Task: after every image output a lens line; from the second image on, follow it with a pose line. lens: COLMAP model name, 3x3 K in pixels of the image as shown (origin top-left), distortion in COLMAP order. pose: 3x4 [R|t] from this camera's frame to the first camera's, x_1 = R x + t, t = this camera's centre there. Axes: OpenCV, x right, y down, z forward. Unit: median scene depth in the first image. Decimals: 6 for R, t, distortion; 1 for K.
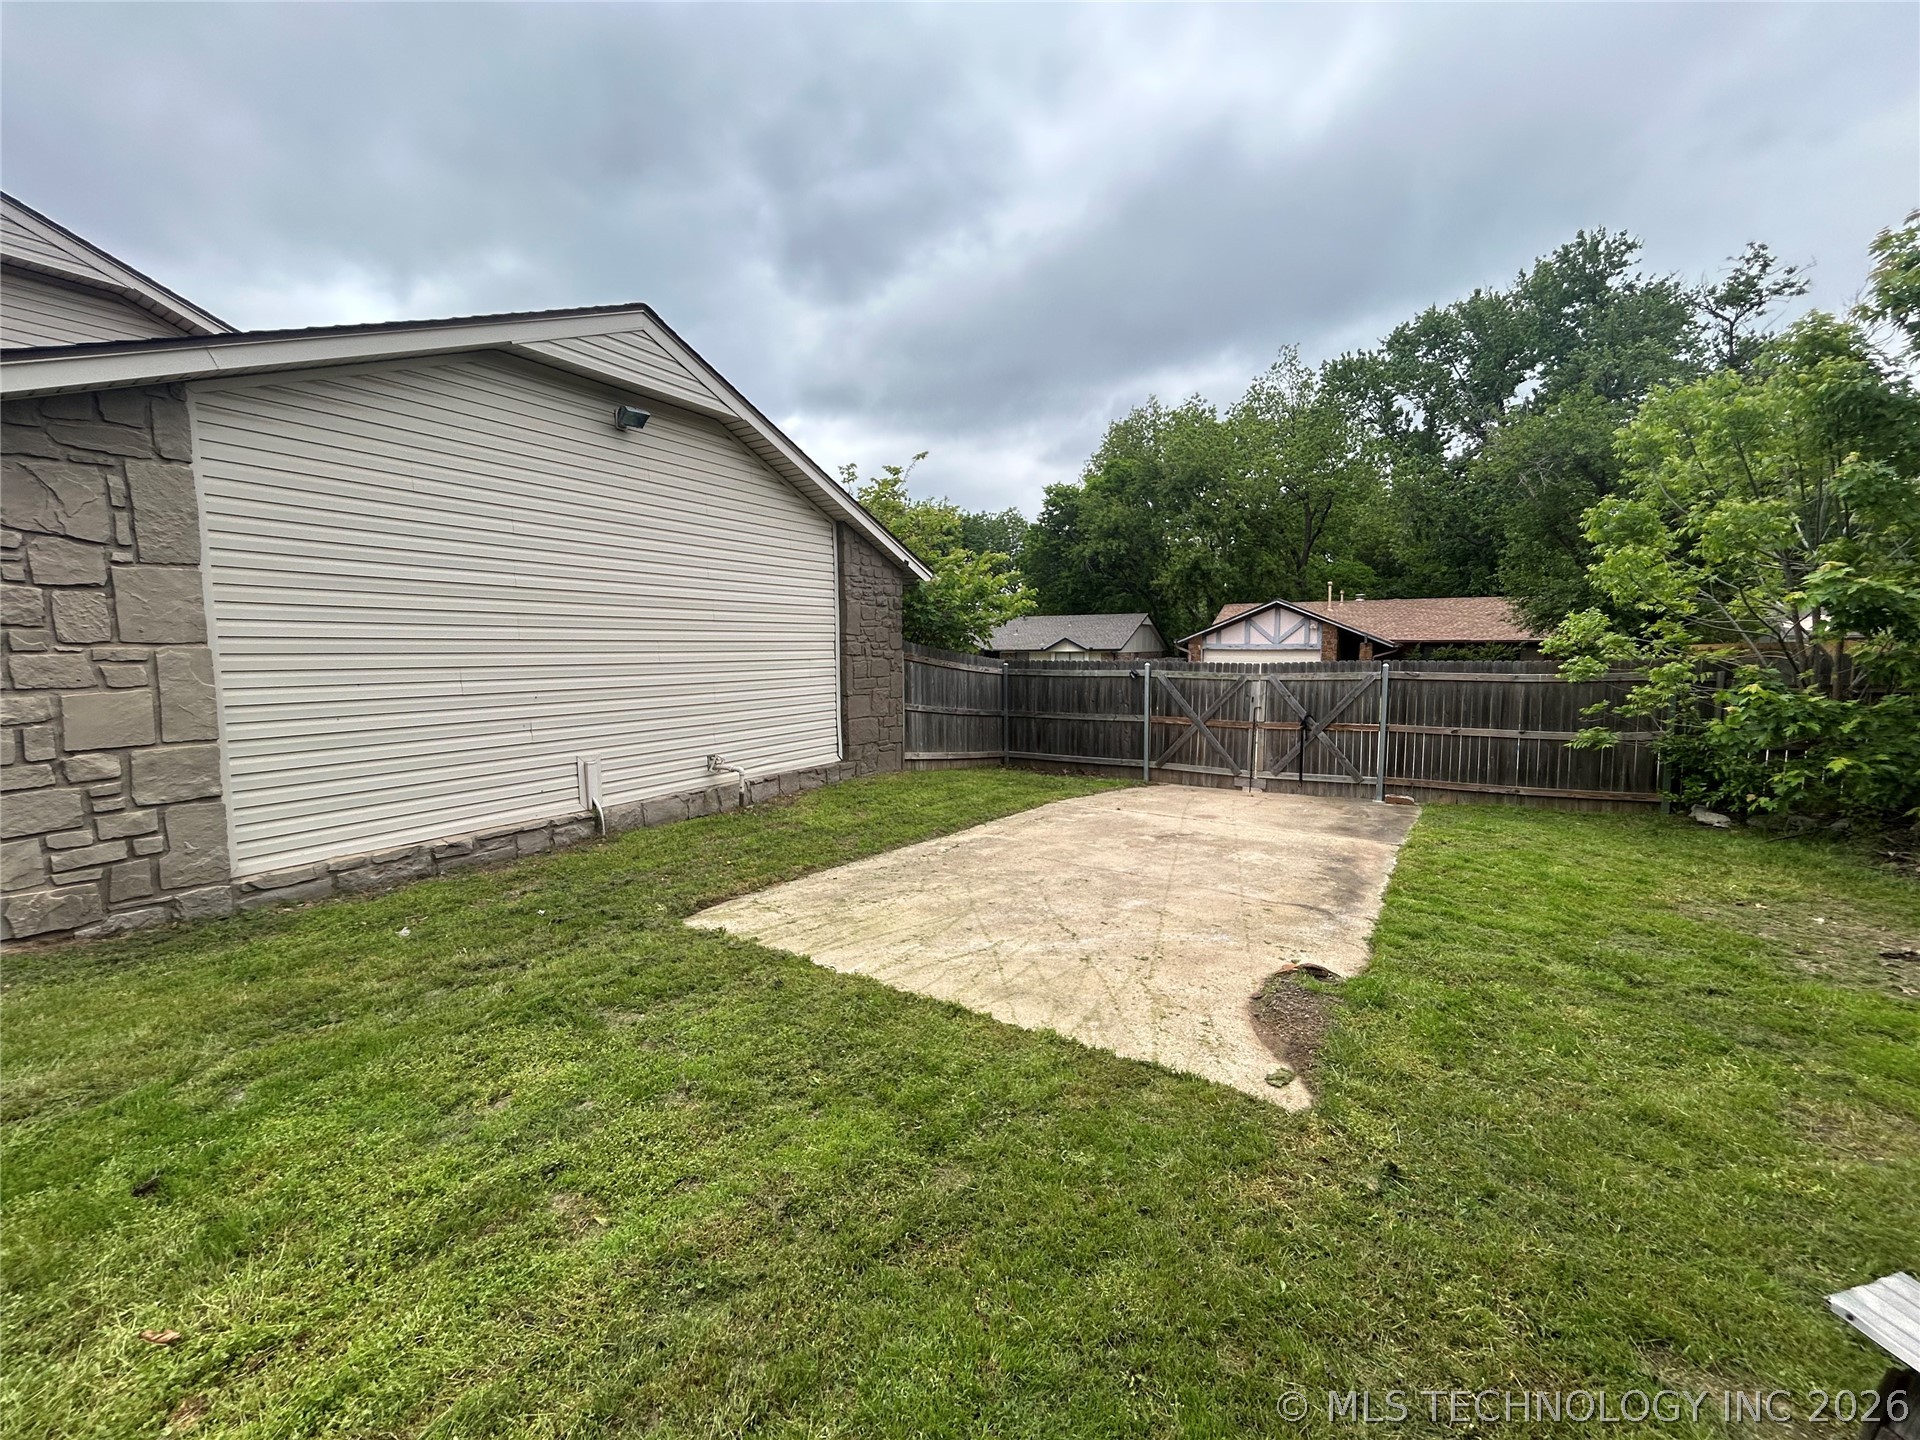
lens RADIAL K [[782.4, 0, 958.6], [0, 782.4, 721.6], [0, 0, 1]] dist [-0.001916, 0.000882]
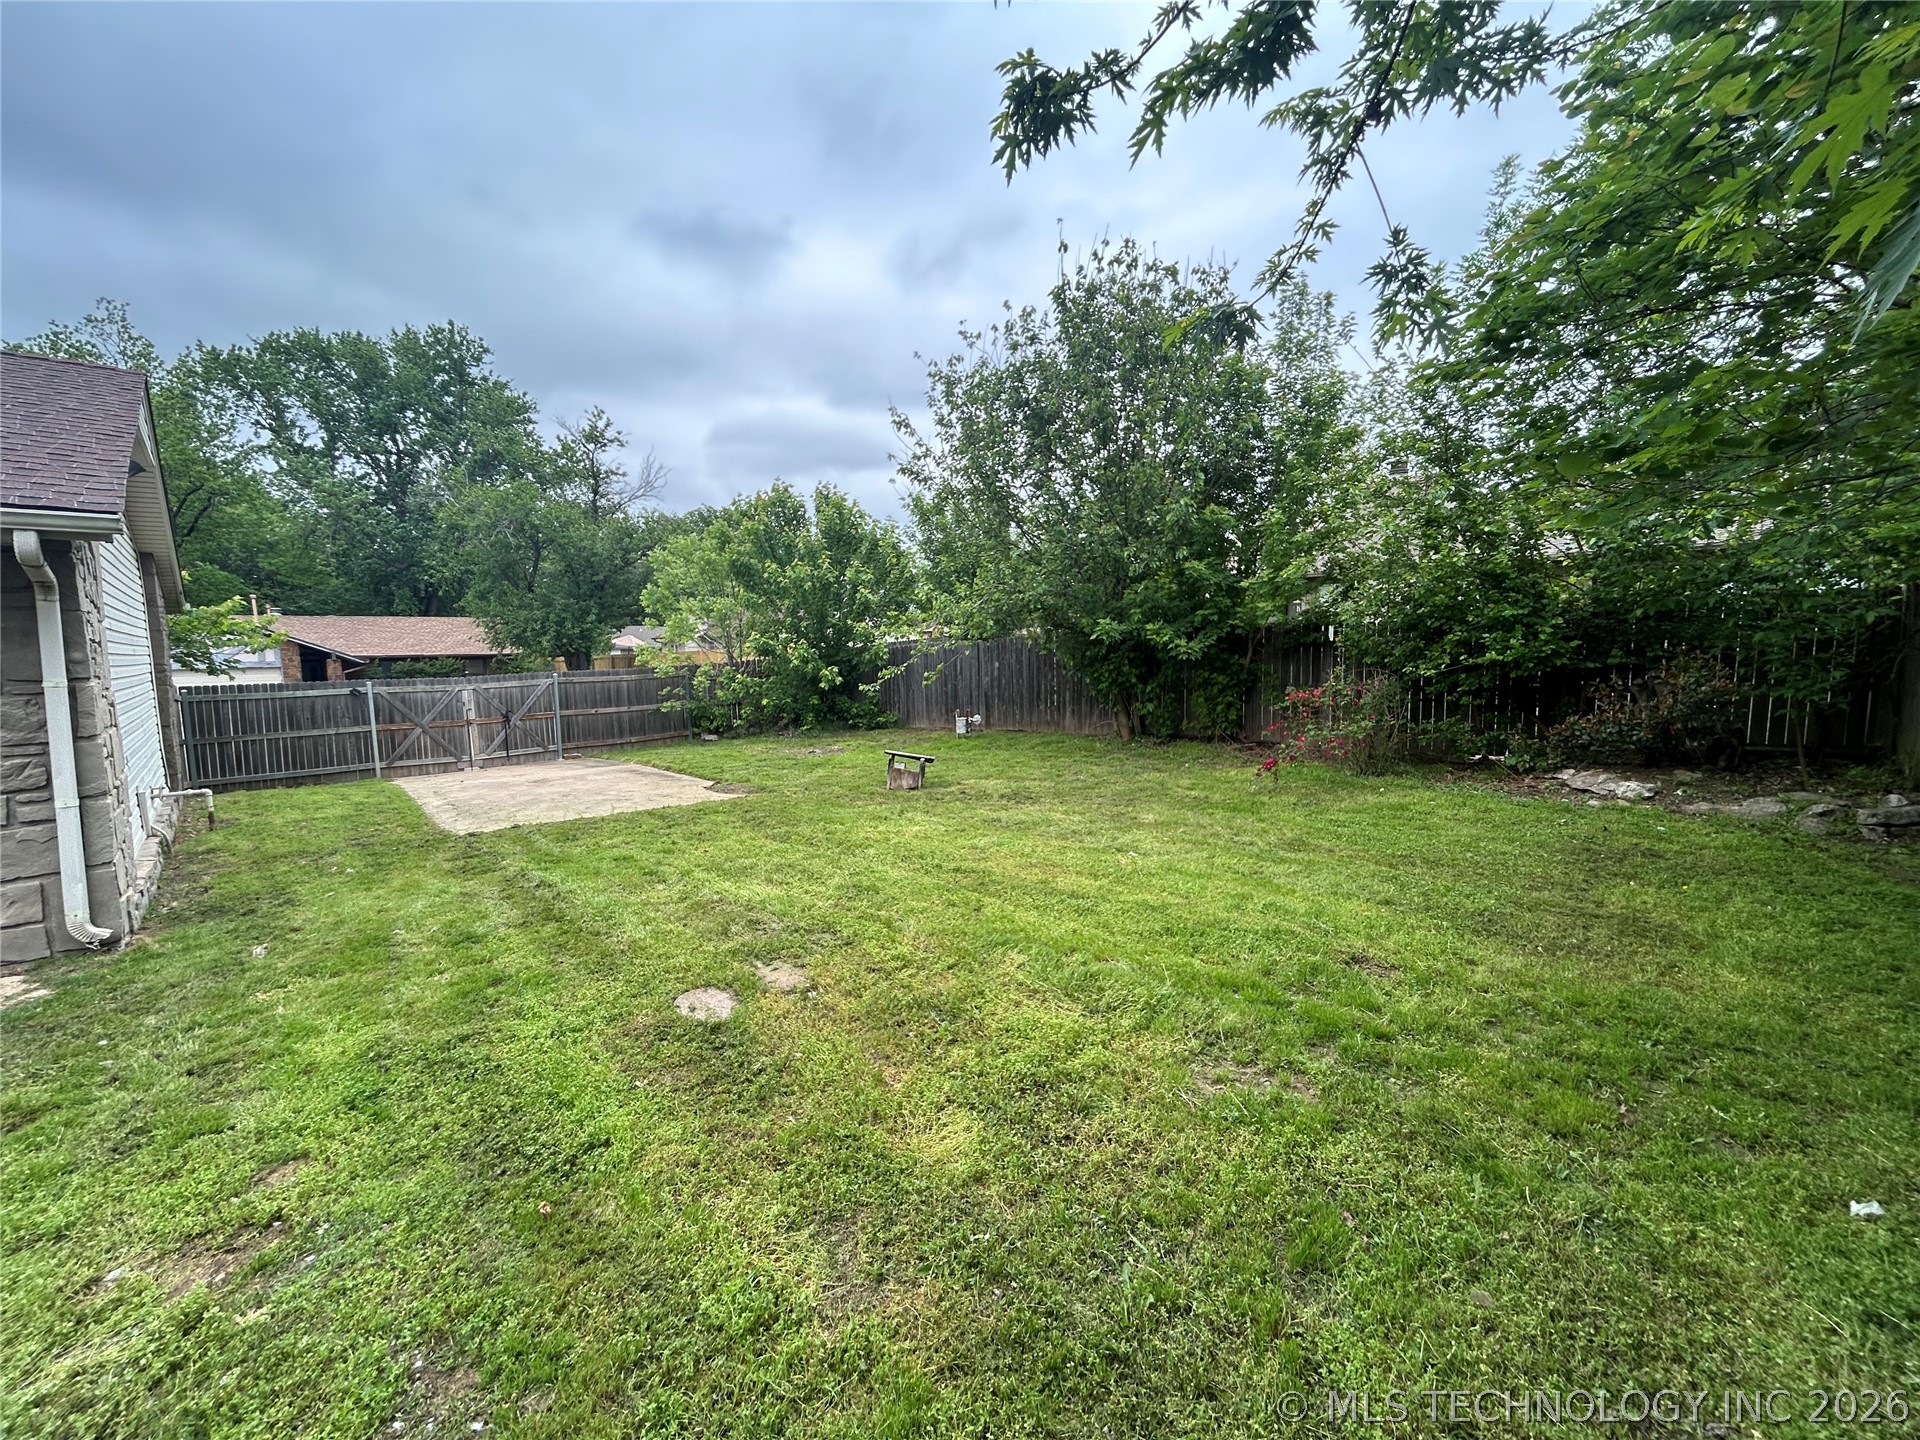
lens RADIAL K [[782.4, 0, 958.6], [0, 782.4, 721.6], [0, 0, 1]] dist [-0.001916, 0.000882]
pose [[0.284828, -0.098239, 0.953531, -0.791714], [0.111441, 0.991383, 0.068850, 0.005458], [-0.952079, 0.086652, 0.293322, -0.265269]]
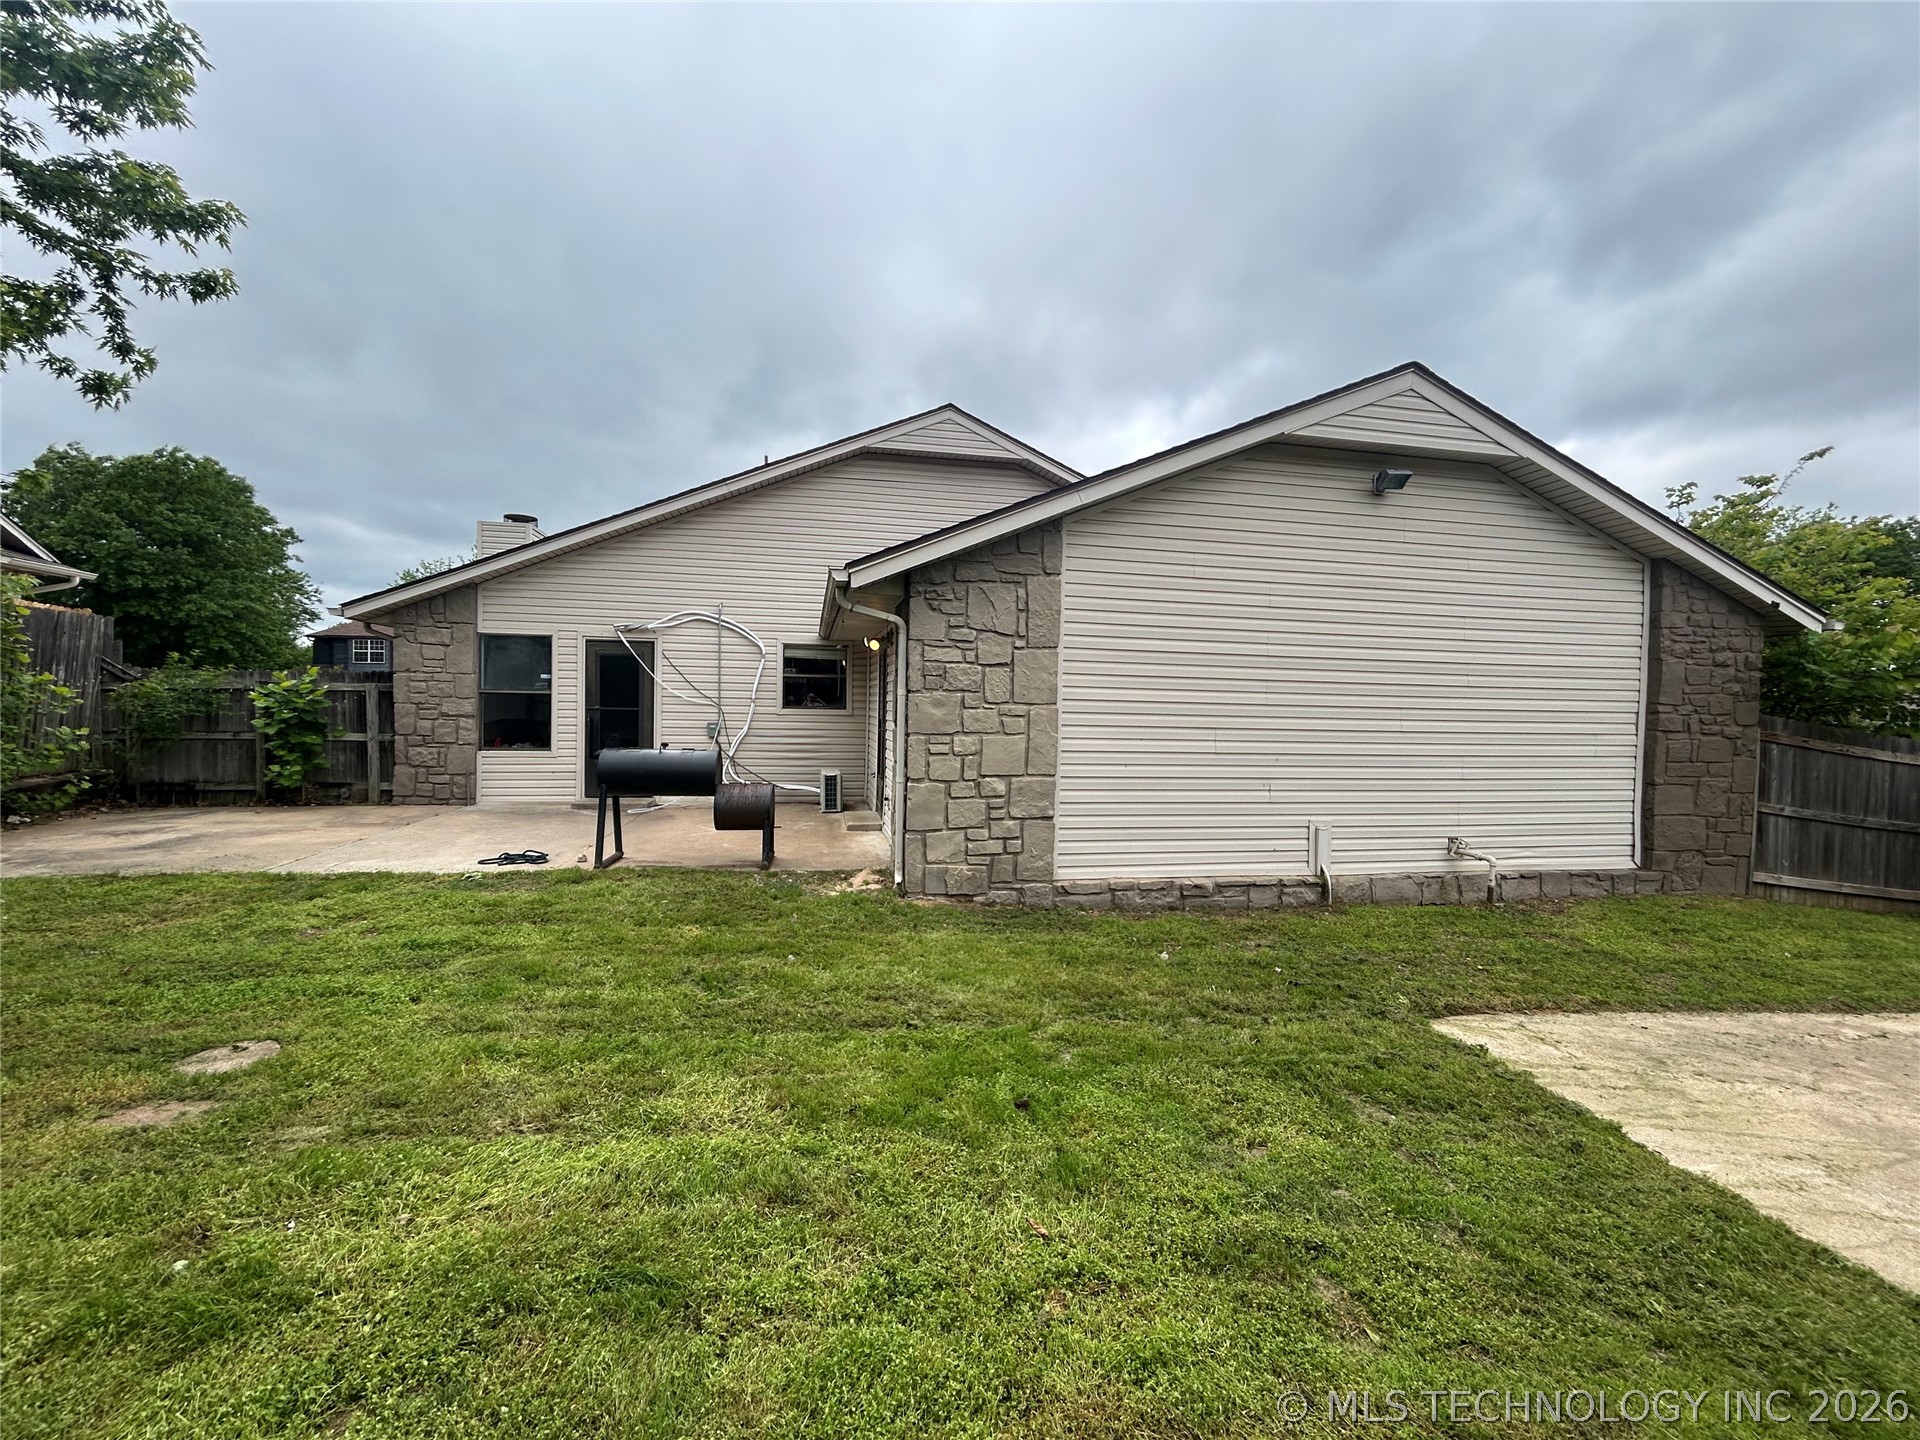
lens RADIAL K [[782.4, 0, 958.6], [0, 782.4, 721.6], [0, 0, 1]] dist [-0.001916, 0.000882]
pose [[0.664864, 0.036779, -0.746058, -0.057673], [-0.094701, 0.994878, -0.035350, -0.005461], [0.740937, 0.094155, 0.664942, -0.028154]]
